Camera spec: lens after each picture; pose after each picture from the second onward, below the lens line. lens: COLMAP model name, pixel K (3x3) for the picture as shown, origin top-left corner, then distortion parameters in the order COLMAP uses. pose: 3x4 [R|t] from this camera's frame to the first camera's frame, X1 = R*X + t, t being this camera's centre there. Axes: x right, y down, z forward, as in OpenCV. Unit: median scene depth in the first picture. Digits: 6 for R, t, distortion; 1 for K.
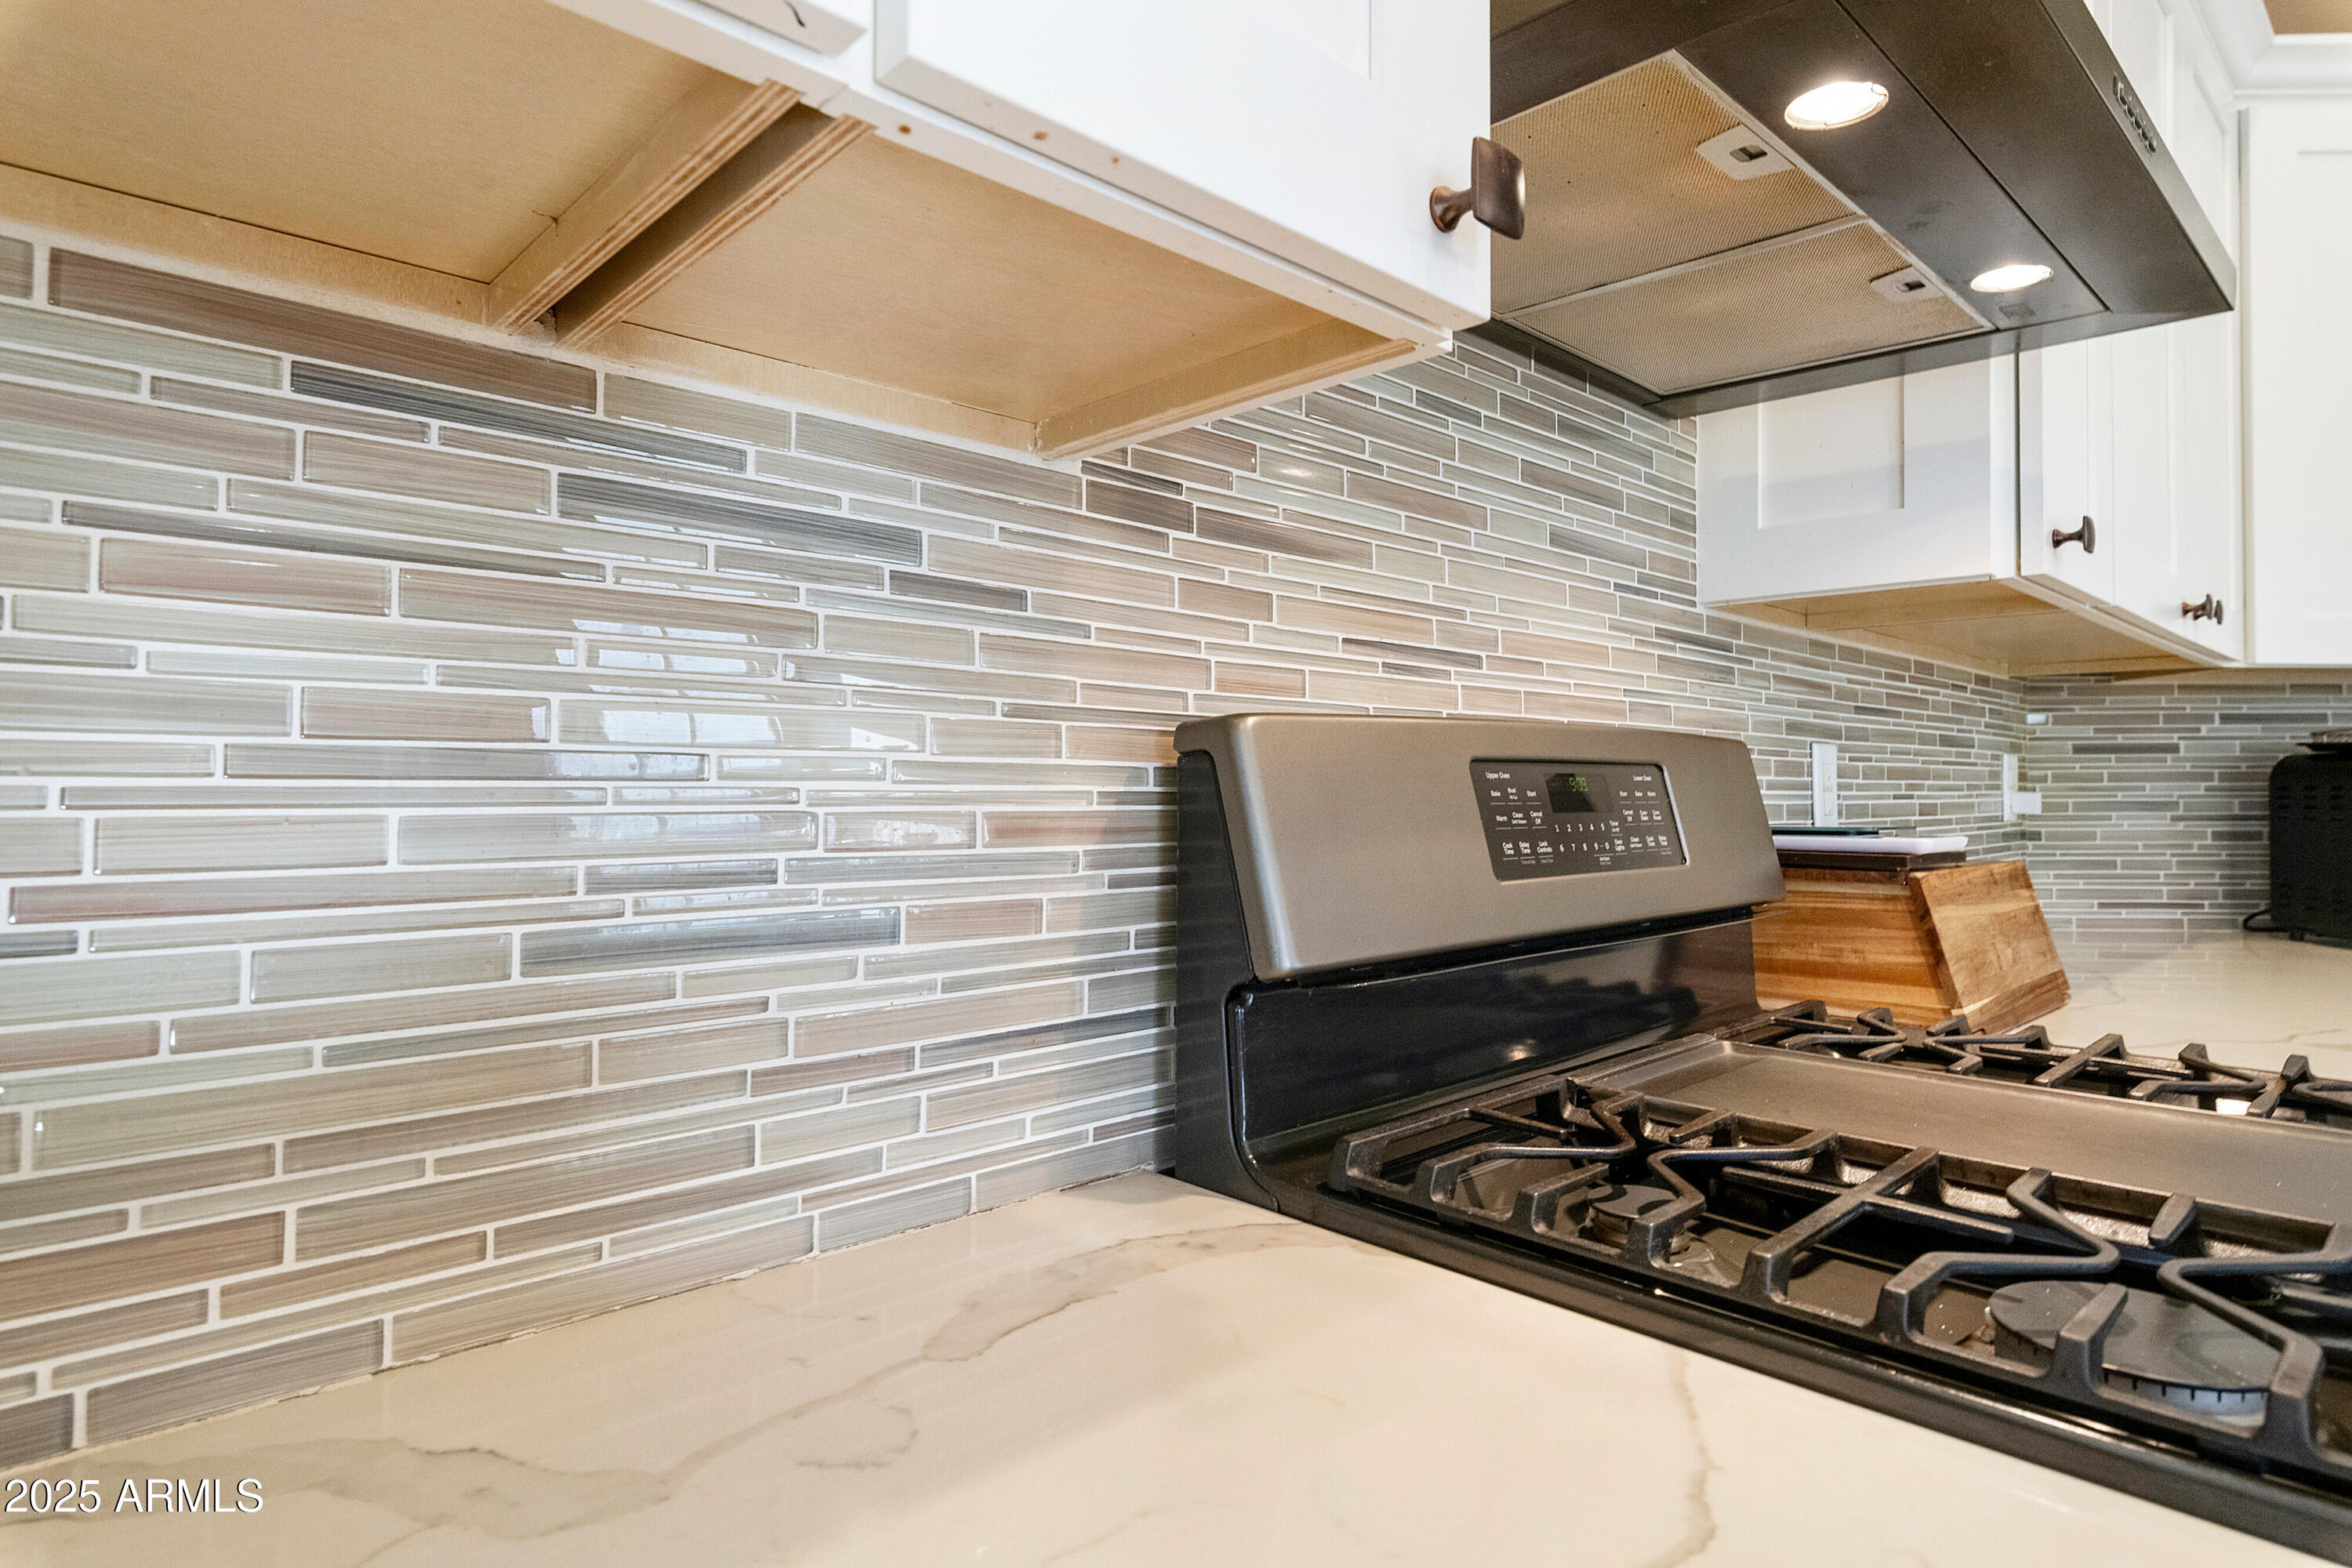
lens RADIAL K [[1287.8, 0, 1186.6], [0, 1287.8, 757.3], [0, 0, 1]] dist [0.003409, 0.000427]
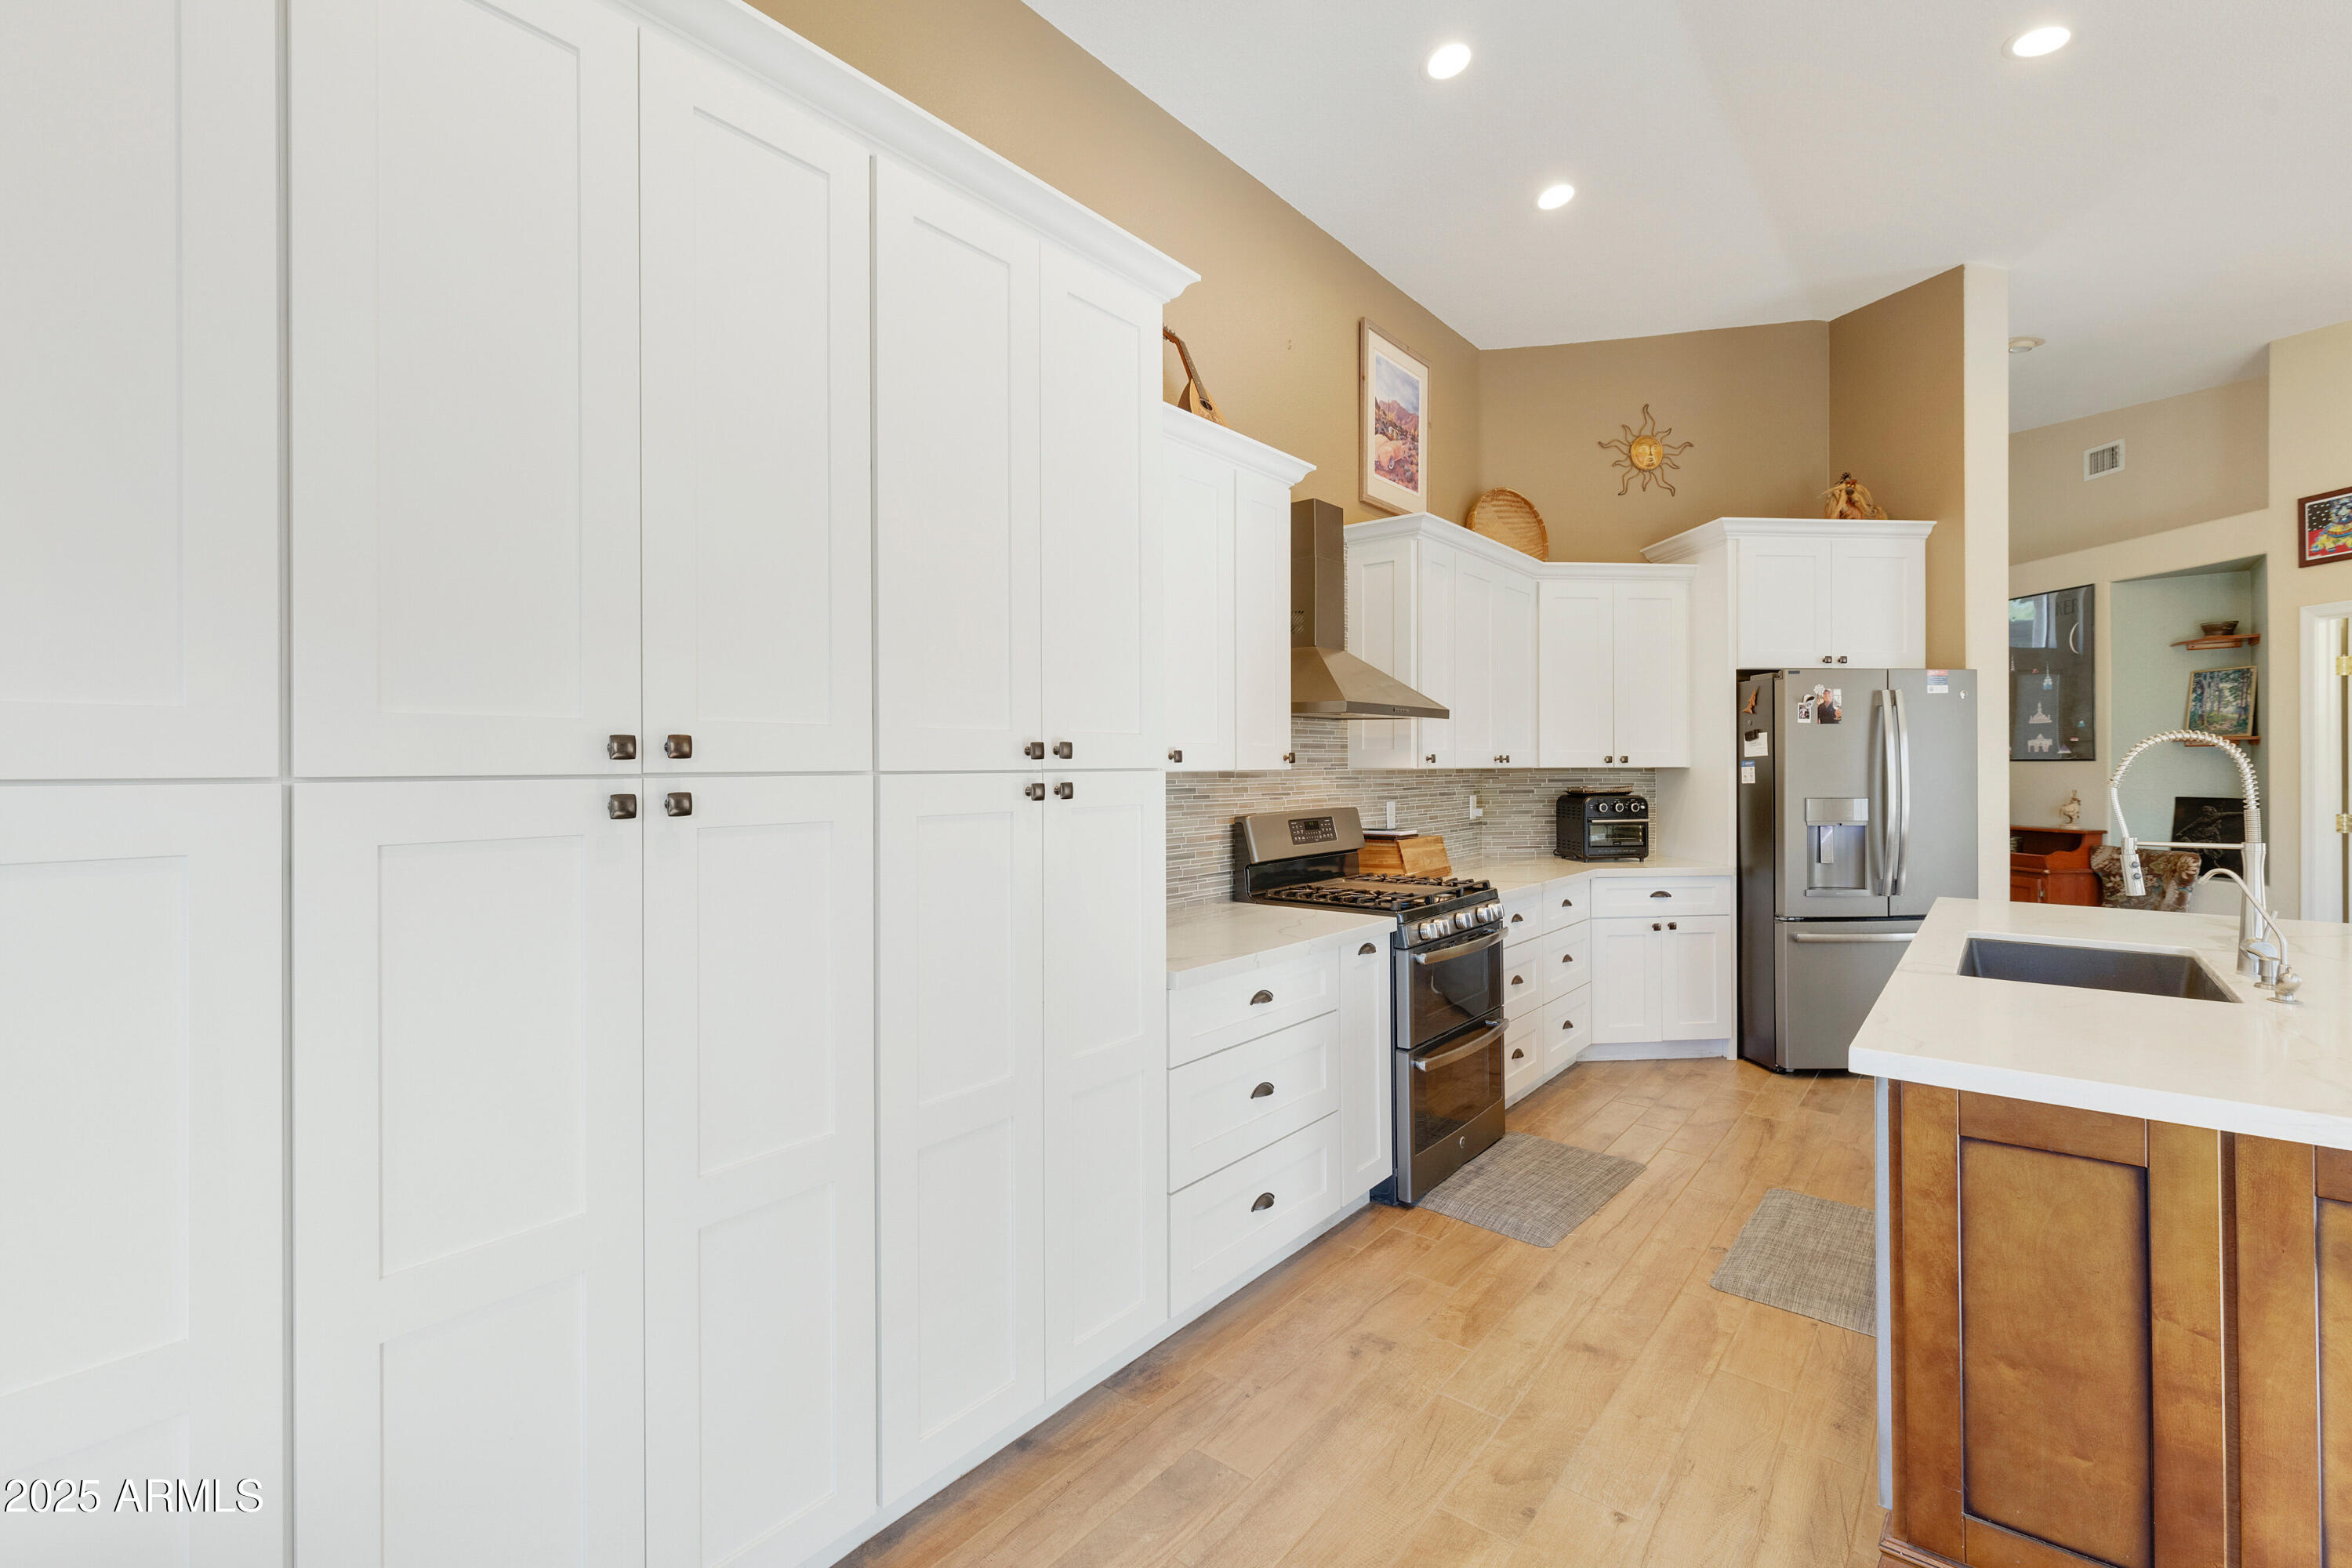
lens RADIAL K [[1007.9, 0, 1173.8], [0, 1007.9, 770.1], [0, 0, 1]] dist [0.000982, 0.000082]
pose [[0.993981, -0.012213, 0.108869, -0.502214], [0.009648, 0.999664, 0.024063, -0.229390], [-0.109126, -0.022868, 0.993765, -2.207368]]
